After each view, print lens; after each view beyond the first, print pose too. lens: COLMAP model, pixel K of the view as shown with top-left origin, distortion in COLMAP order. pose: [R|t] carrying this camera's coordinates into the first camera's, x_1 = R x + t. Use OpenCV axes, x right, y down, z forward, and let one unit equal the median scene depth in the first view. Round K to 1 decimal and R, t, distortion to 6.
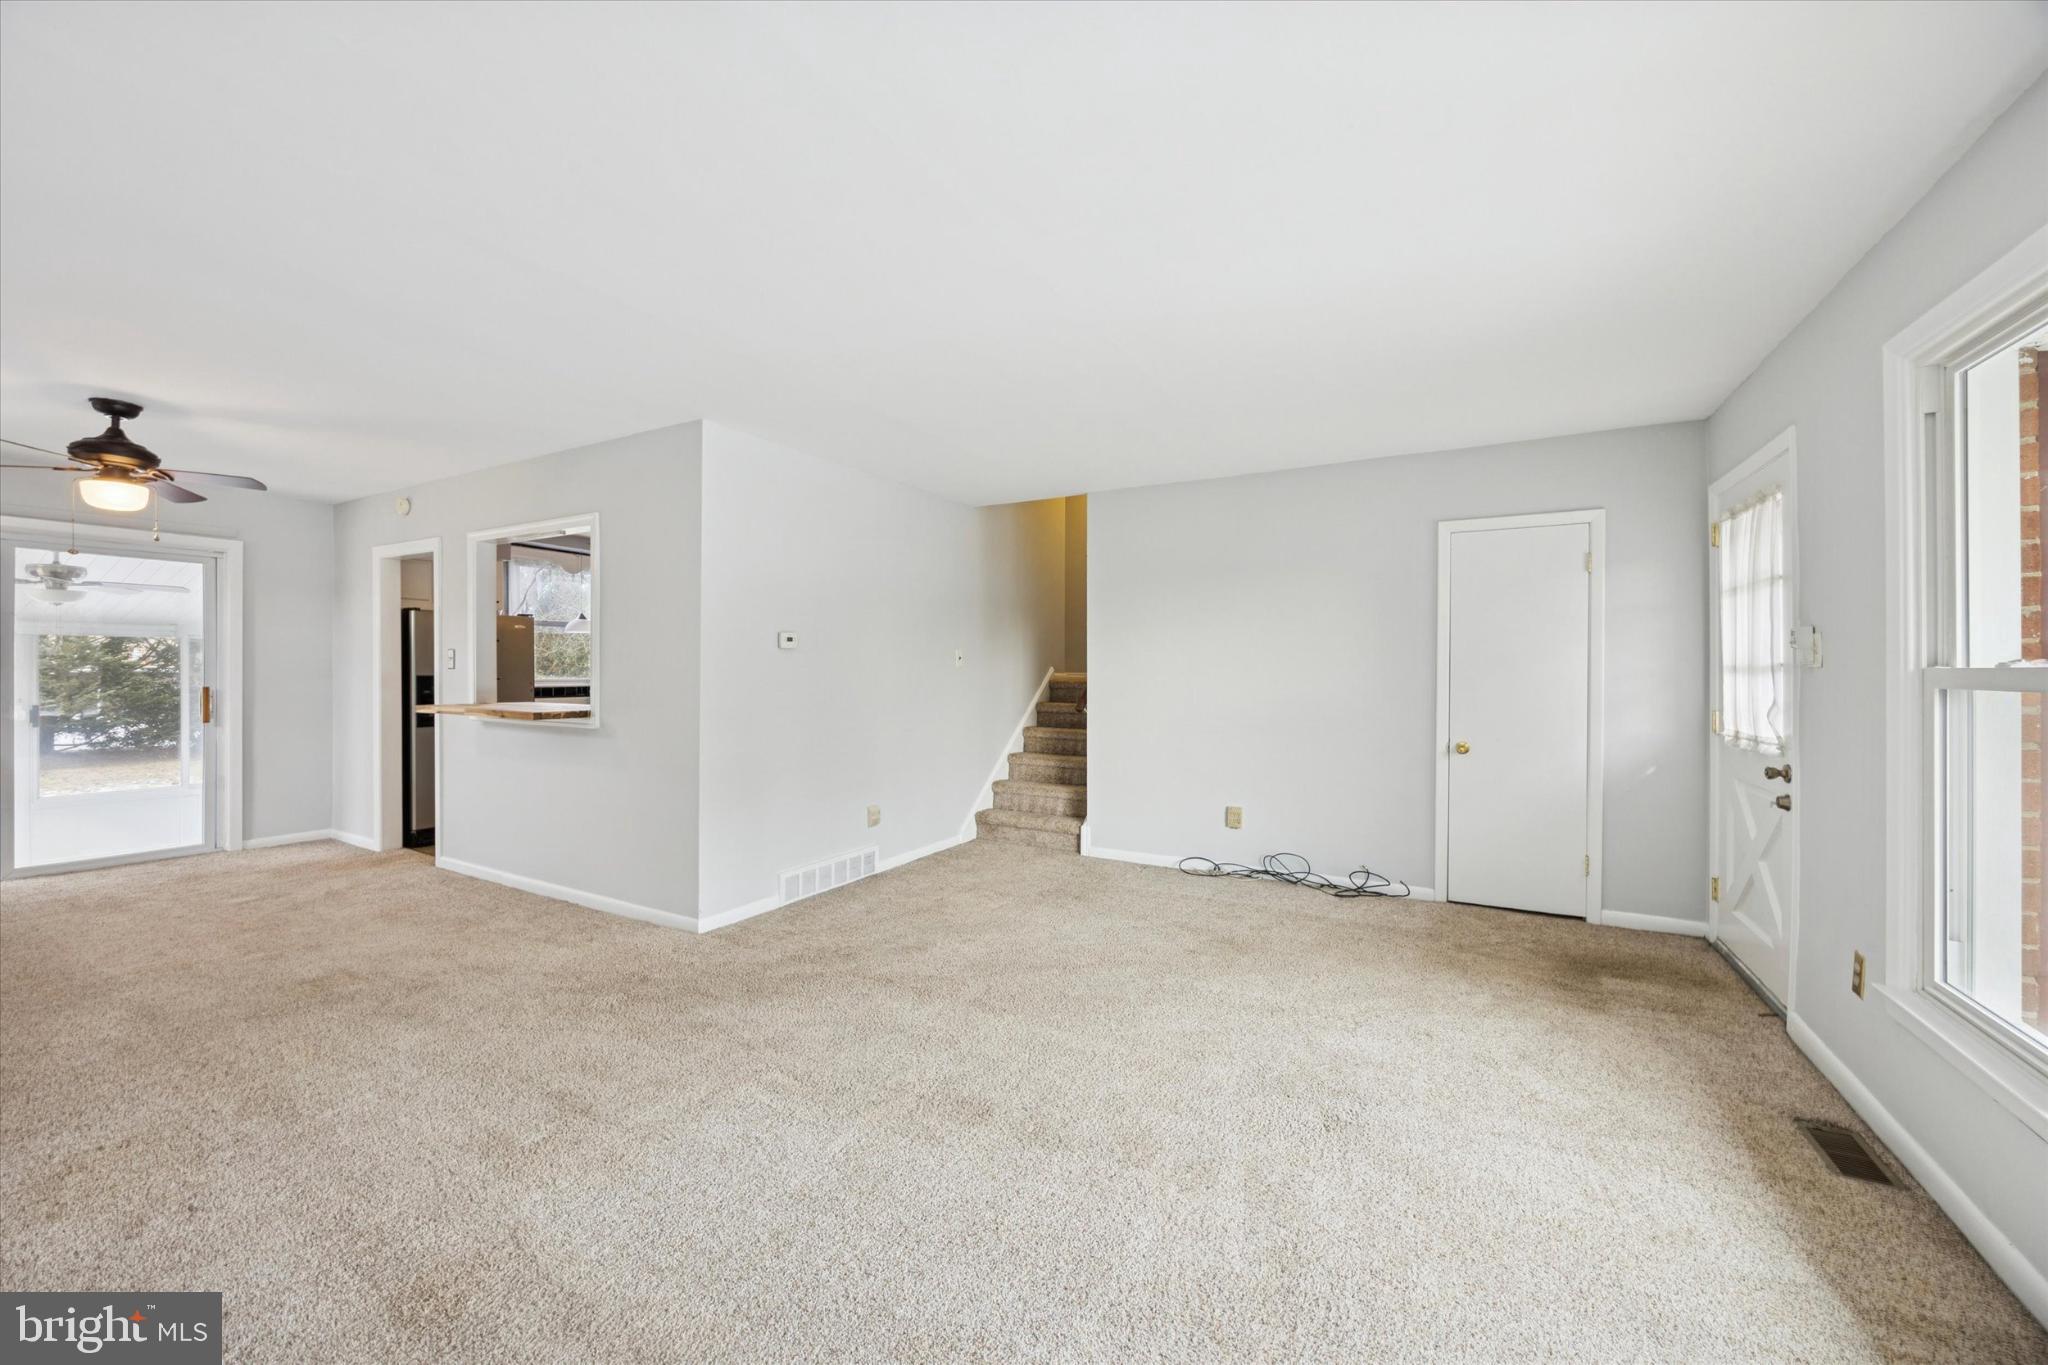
lens RADIAL K [[782.9, 0, 1002.9], [0, 782.9, 678.8], [0, 0, 1]] dist [-0.001755, 0.000060]
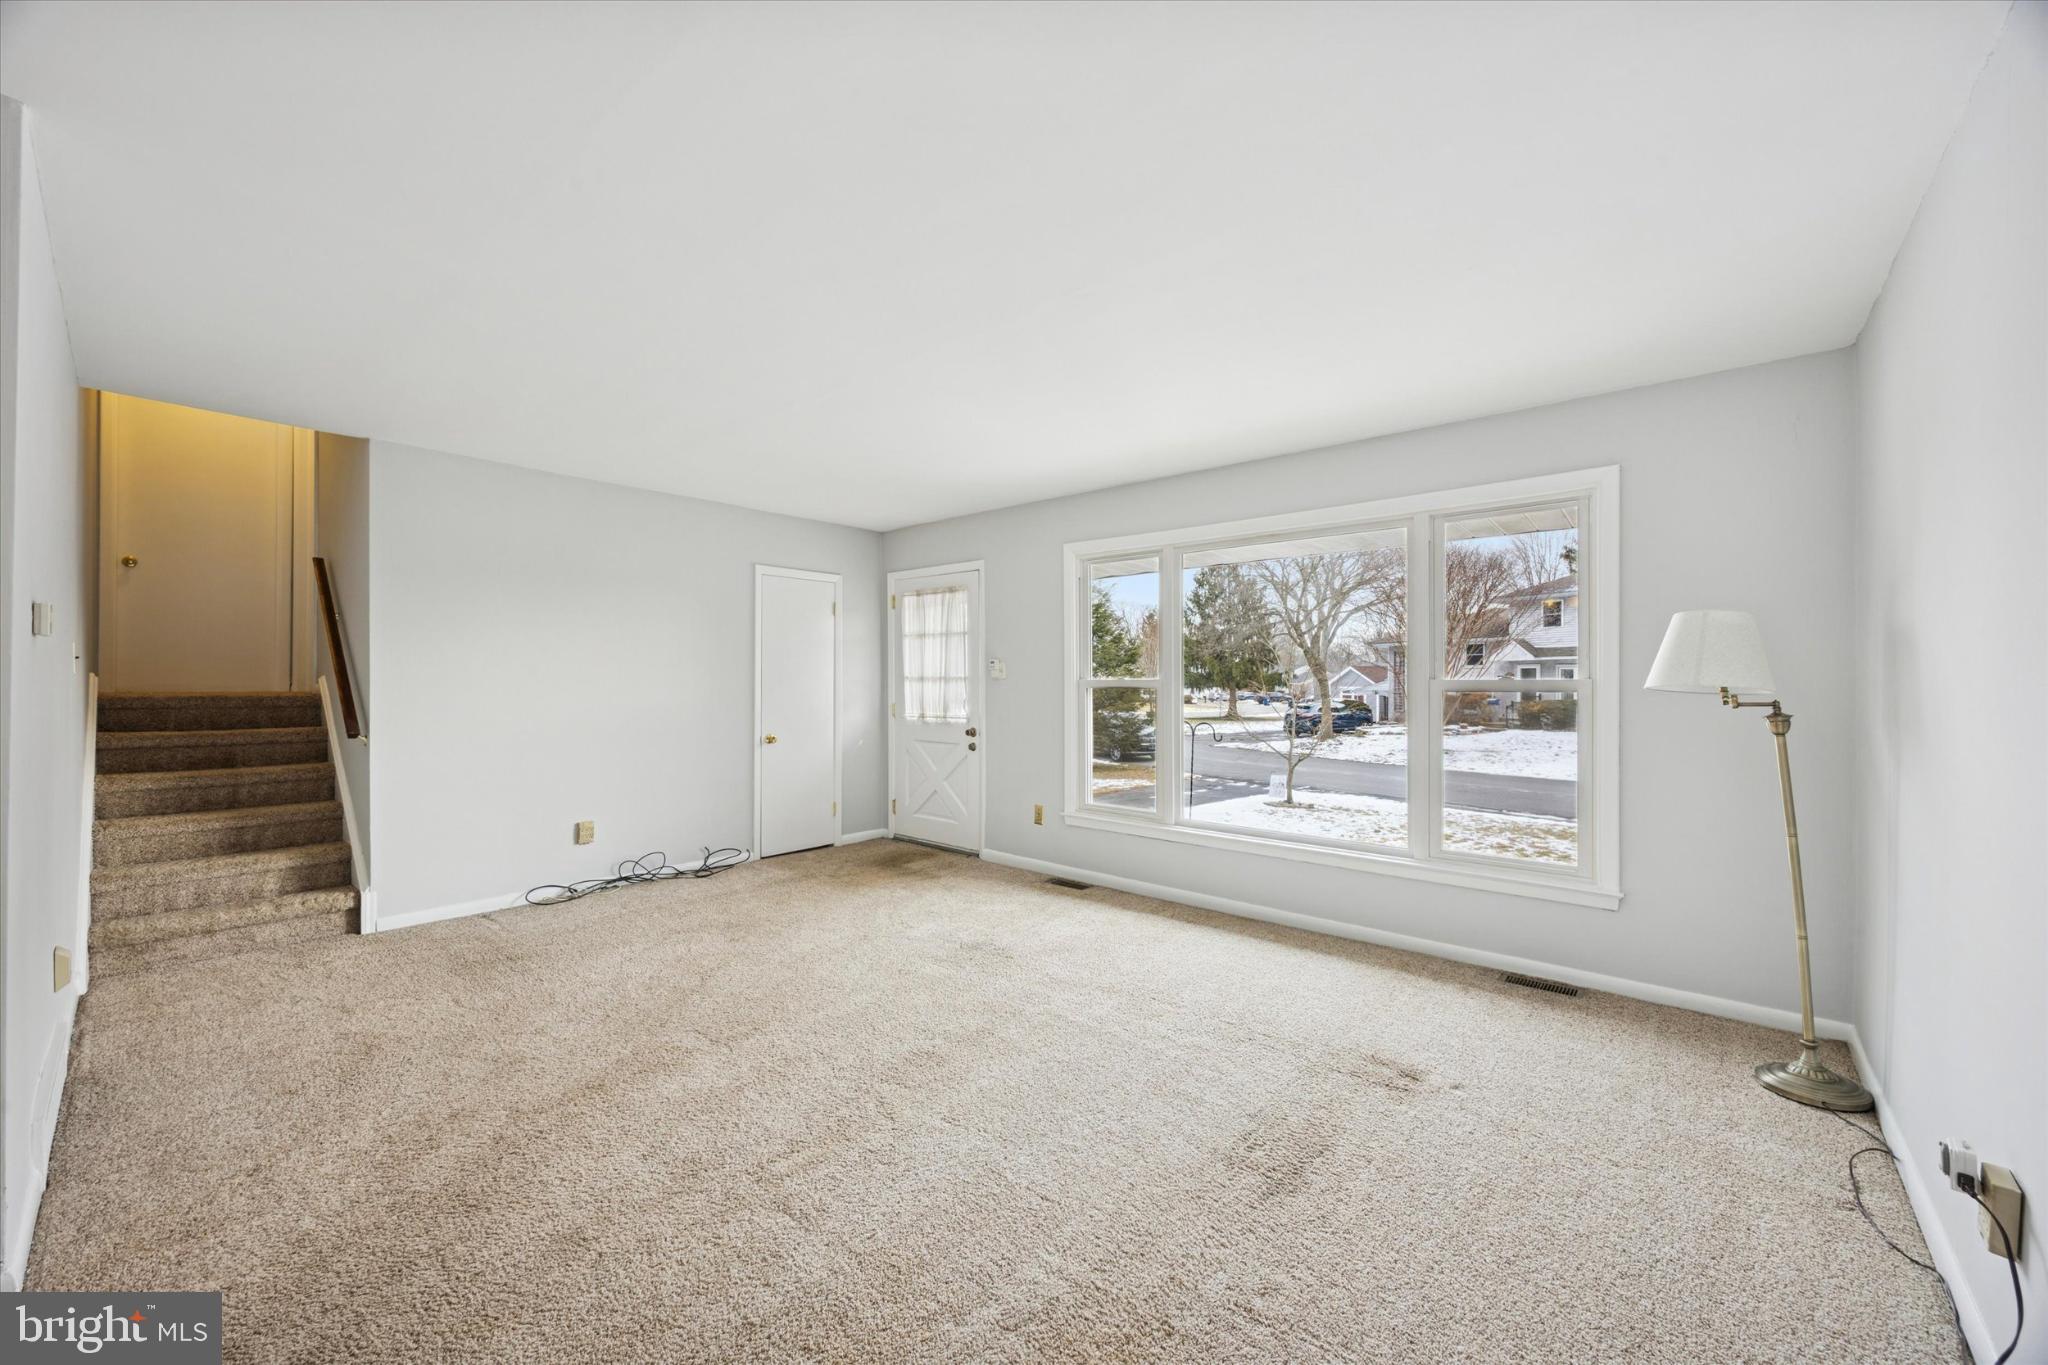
lens RADIAL K [[782.9, 0, 1007.4], [0, 782.9, 675.4], [0, 0, 1]] dist [-0.001755, 0.000060]
pose [[0.191865, 0.005611, 0.981405, -0.654288], [0.005773, 0.999960, -0.006846, -0.006825], [-0.981404, 0.006979, 0.191825, 0.365044]]
